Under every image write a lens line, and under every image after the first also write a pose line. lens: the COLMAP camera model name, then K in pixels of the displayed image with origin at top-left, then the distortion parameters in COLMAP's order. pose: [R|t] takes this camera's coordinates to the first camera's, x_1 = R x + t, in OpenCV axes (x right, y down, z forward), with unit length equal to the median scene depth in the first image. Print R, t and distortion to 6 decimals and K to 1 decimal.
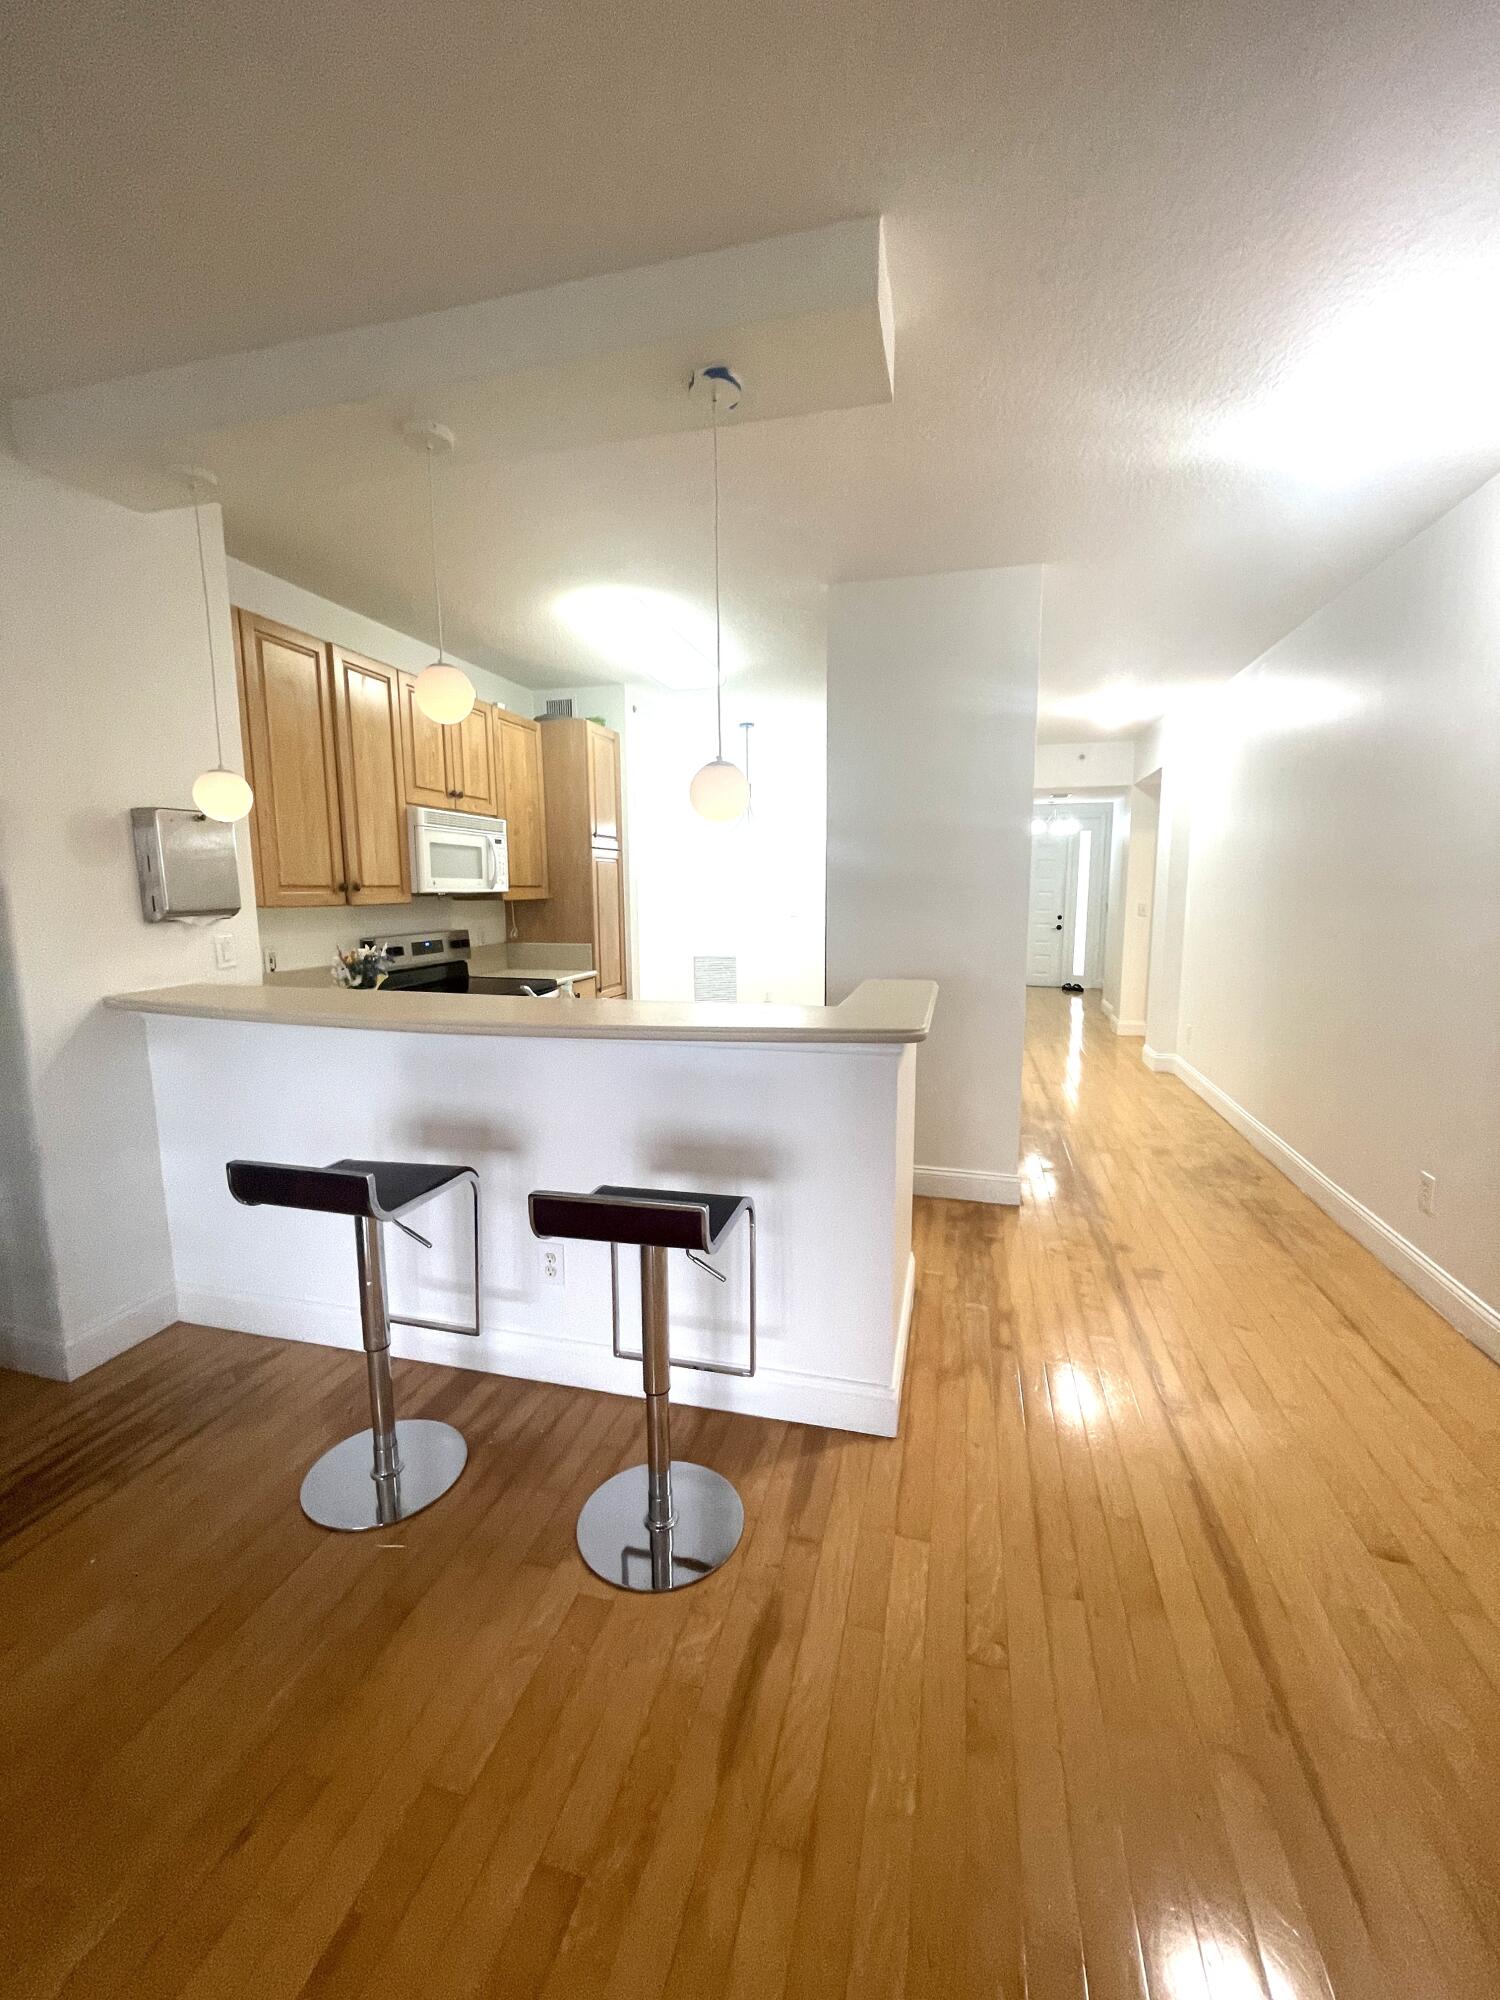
lens RADIAL K [[801.3, 0, 748.6], [0, 801.3, 1001.4], [0, 0, 1]] dist [0.002780, -0.000309]
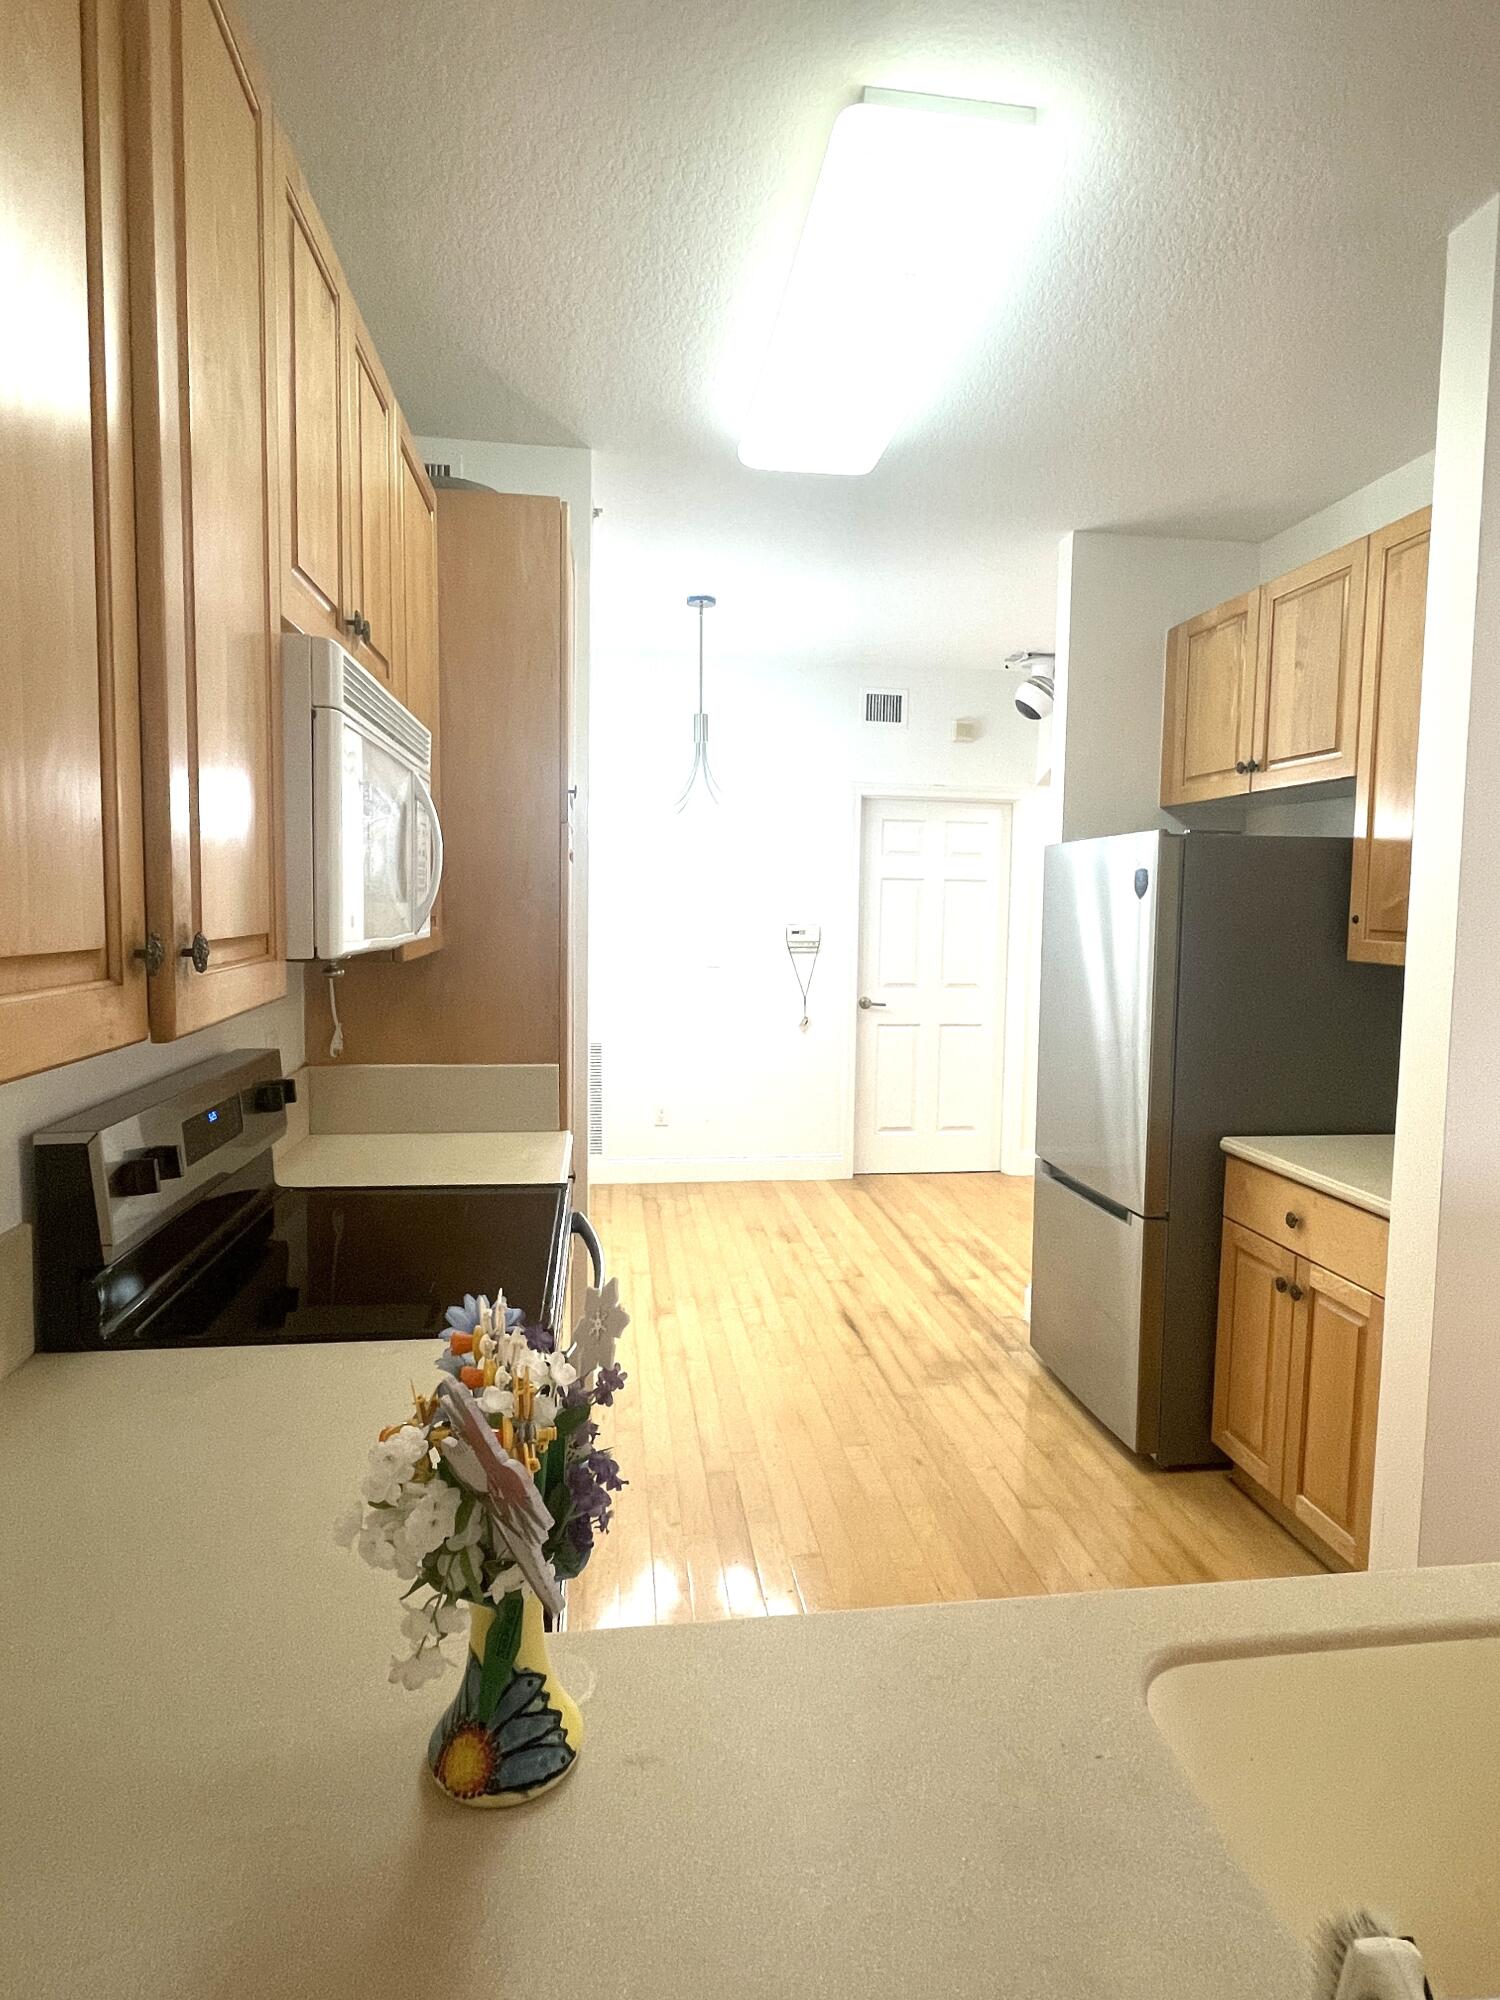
lens RADIAL K [[1104.9, 0, 753.9], [0, 1104.9, 990.3], [0, 0, 1]] dist [-0.000432, -0.000061]
pose [[0.924262, -0.012708, 0.381546, -0.389290], [0.036272, 0.997848, -0.054632, -0.092996], [-0.380031, 0.064334, 0.922734, 0.565032]]
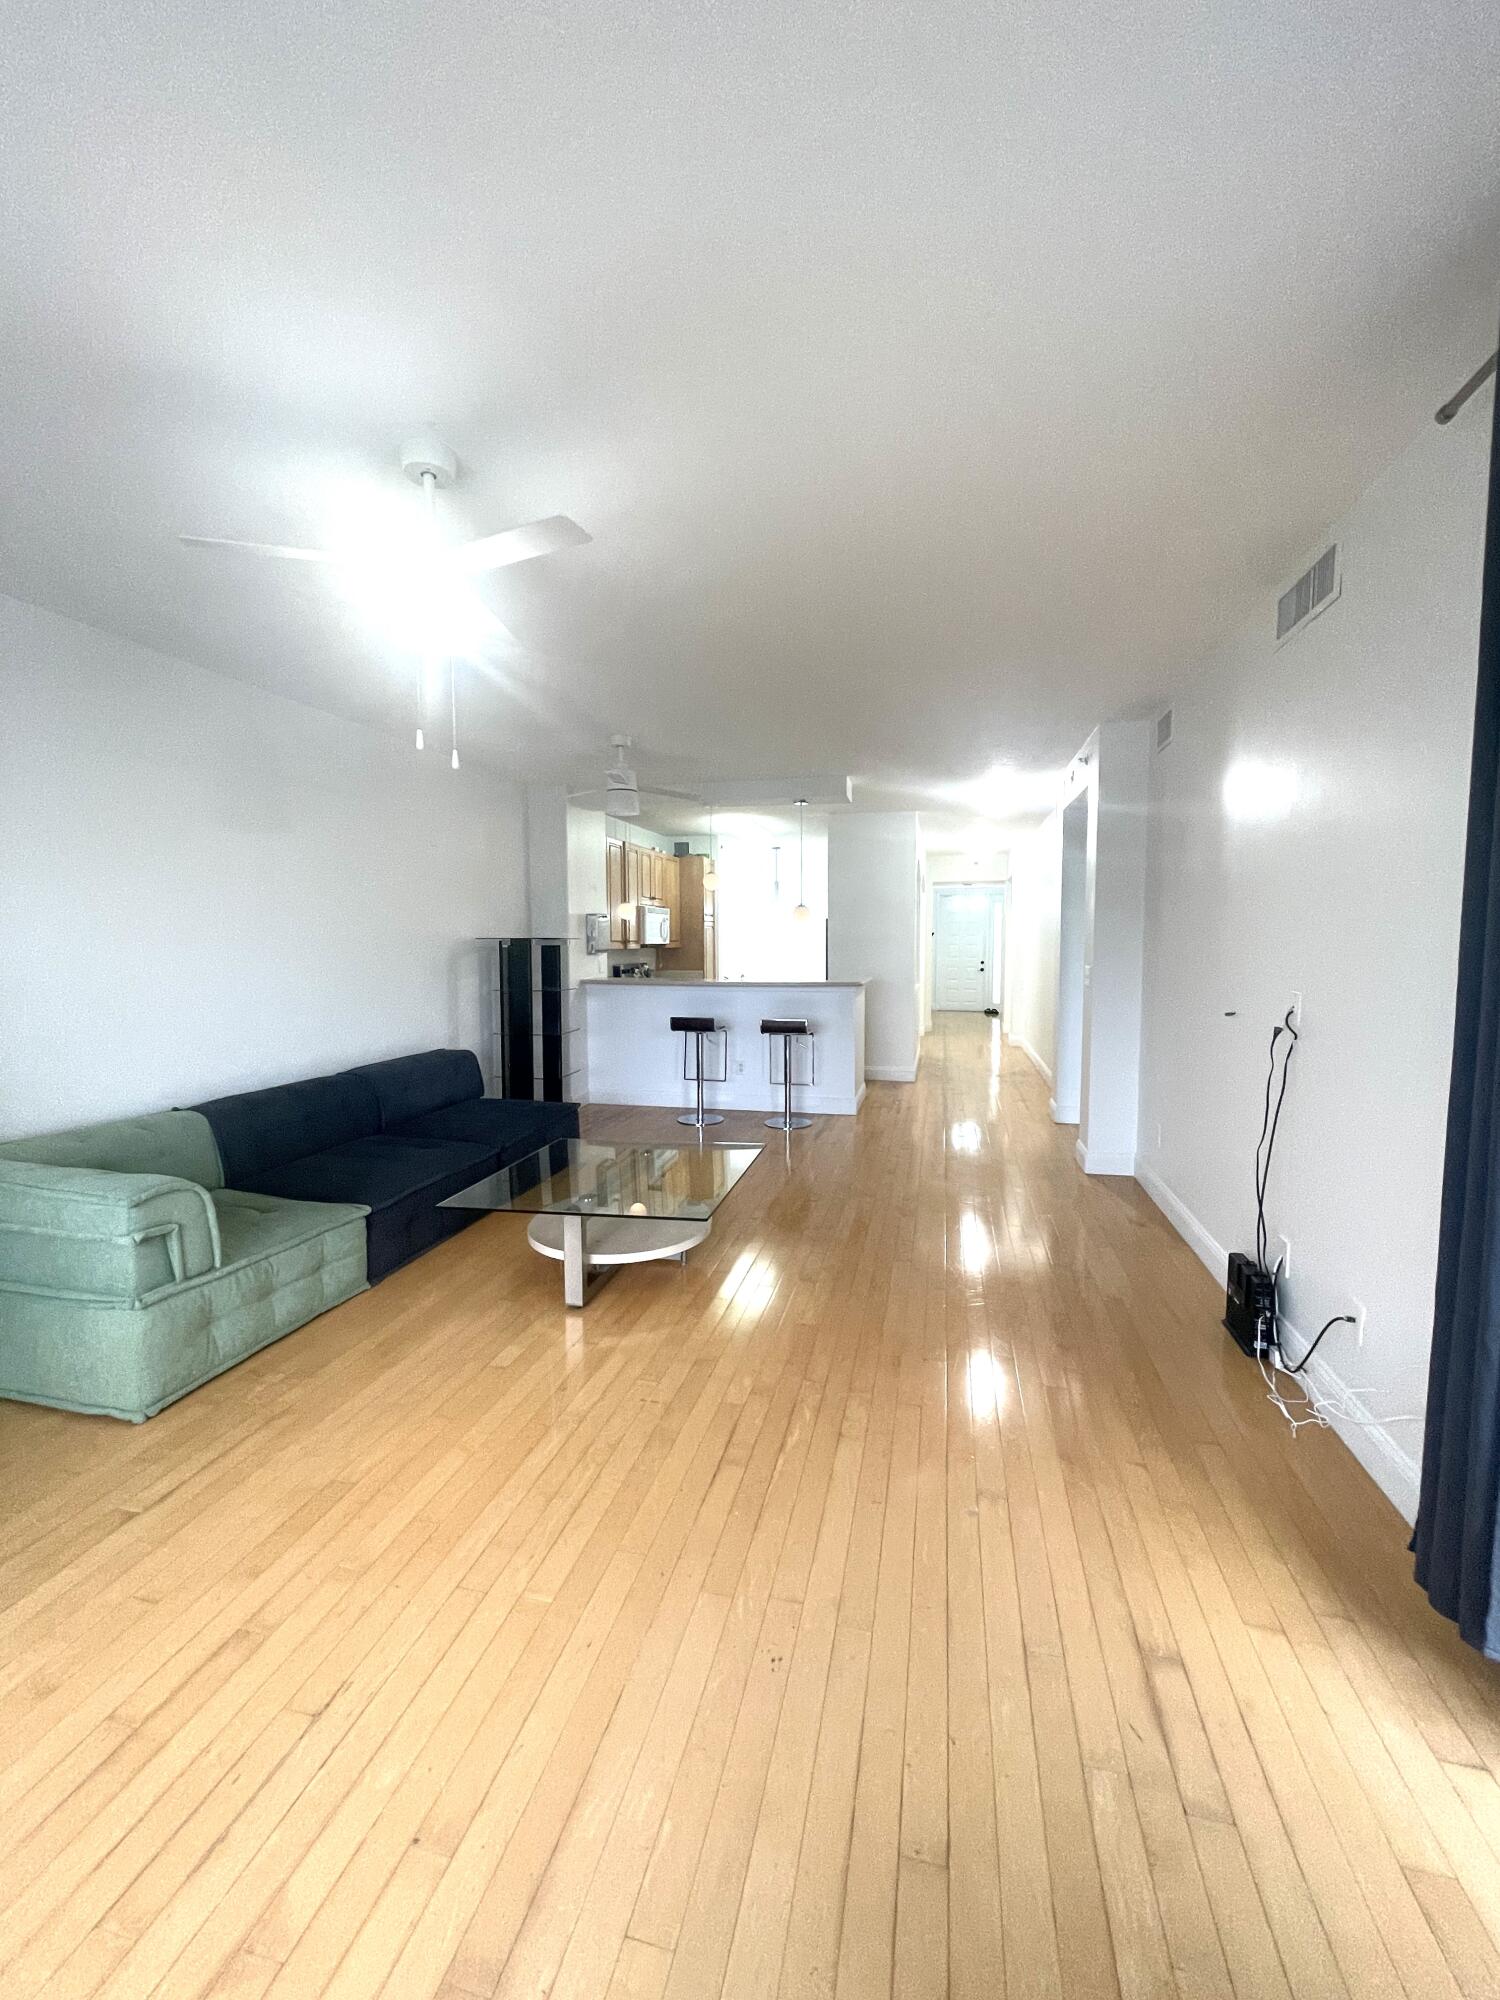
lens RADIAL K [[801.3, 0, 740.6], [0, 801.3, 992.8], [0, 0, 1]] dist [0.002780, -0.000309]
pose [[0.999950, 0.005177, 0.008513, -0.149399], [-0.004534, 0.997258, -0.073864, 0.150261], [-0.008872, 0.073821, 0.997232, -1.119017]]
